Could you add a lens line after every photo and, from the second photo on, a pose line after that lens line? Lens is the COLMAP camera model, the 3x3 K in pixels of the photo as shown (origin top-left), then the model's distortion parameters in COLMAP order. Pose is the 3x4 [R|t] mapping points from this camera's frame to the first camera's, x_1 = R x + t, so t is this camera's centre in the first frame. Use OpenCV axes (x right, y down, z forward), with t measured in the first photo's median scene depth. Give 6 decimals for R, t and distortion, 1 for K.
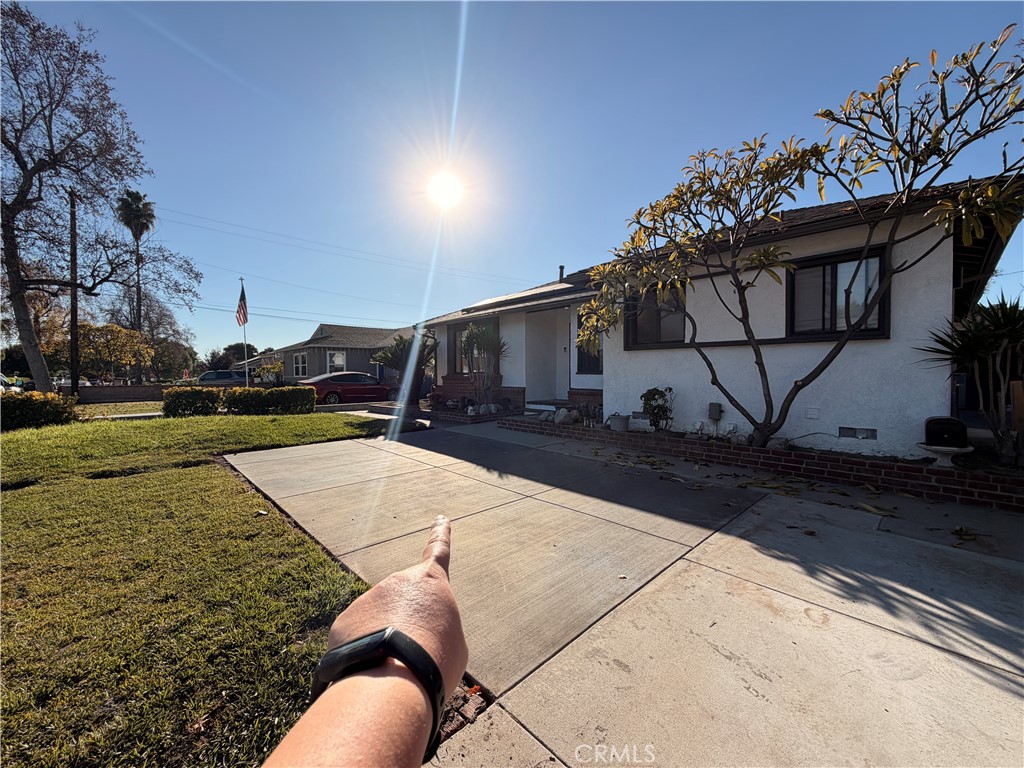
lens RADIAL K [[408.5, 0, 512.0], [0, 408.5, 384.0], [0, 0, 1]] dist [0.000380, 0.000231]
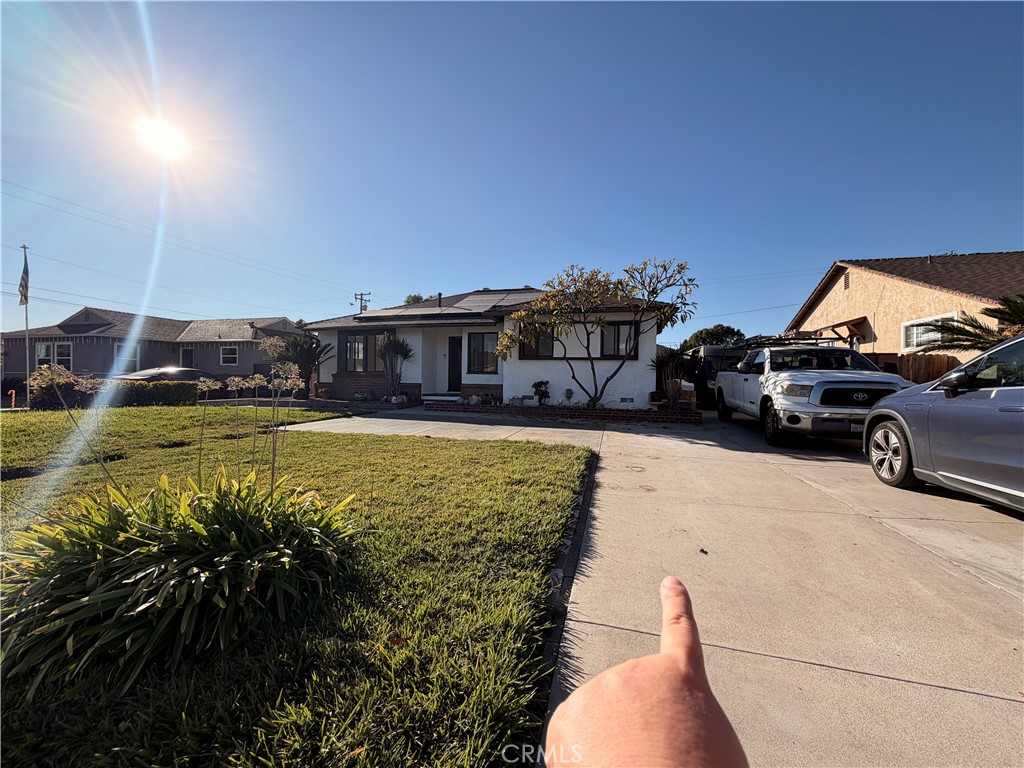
lens RADIAL K [[408.5, 0, 512.0], [0, 408.5, 384.0], [0, 0, 1]] dist [0.000380, 0.000231]
pose [[0.844960, 0.013800, 0.534651, -0.852876], [-0.003362, 0.999784, -0.020491, 0.071092], [-0.534819, 0.015516, 0.844824, -0.548611]]
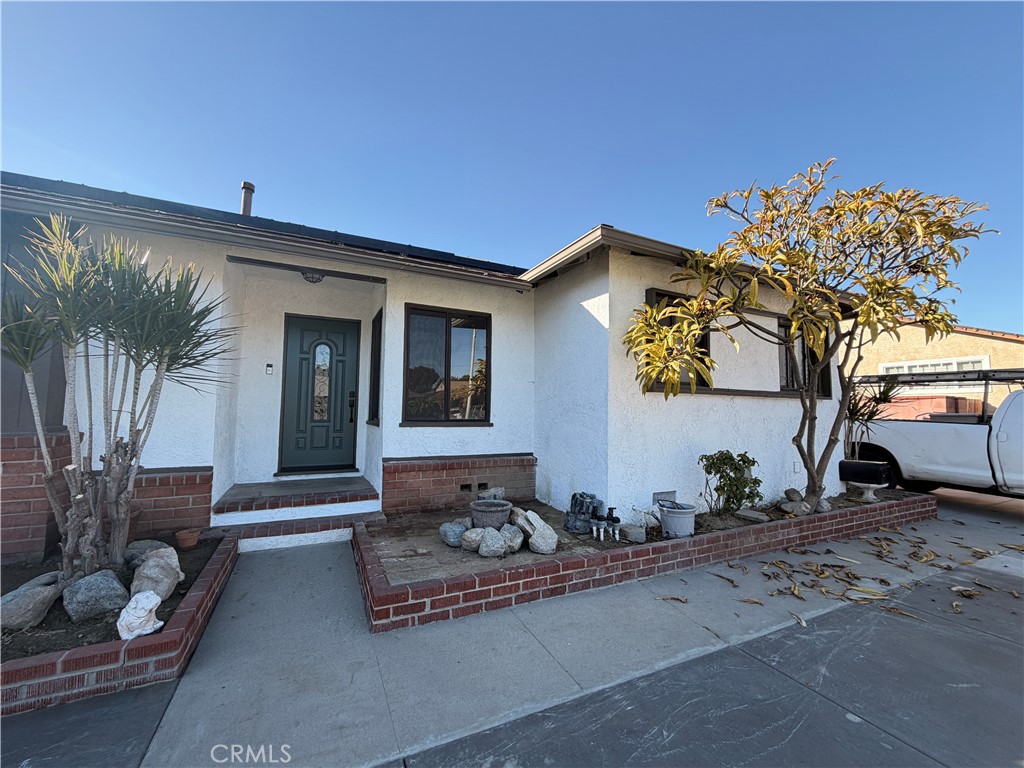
lens RADIAL K [[408.5, 0, 512.0], [0, 408.5, 384.0], [0, 0, 1]] dist [0.000380, 0.000231]
pose [[0.298288, 0.085468, 0.950642, -0.449051], [0.013728, 0.995496, -0.093808, -0.048101], [-0.954377, 0.041032, 0.295771, 1.309150]]
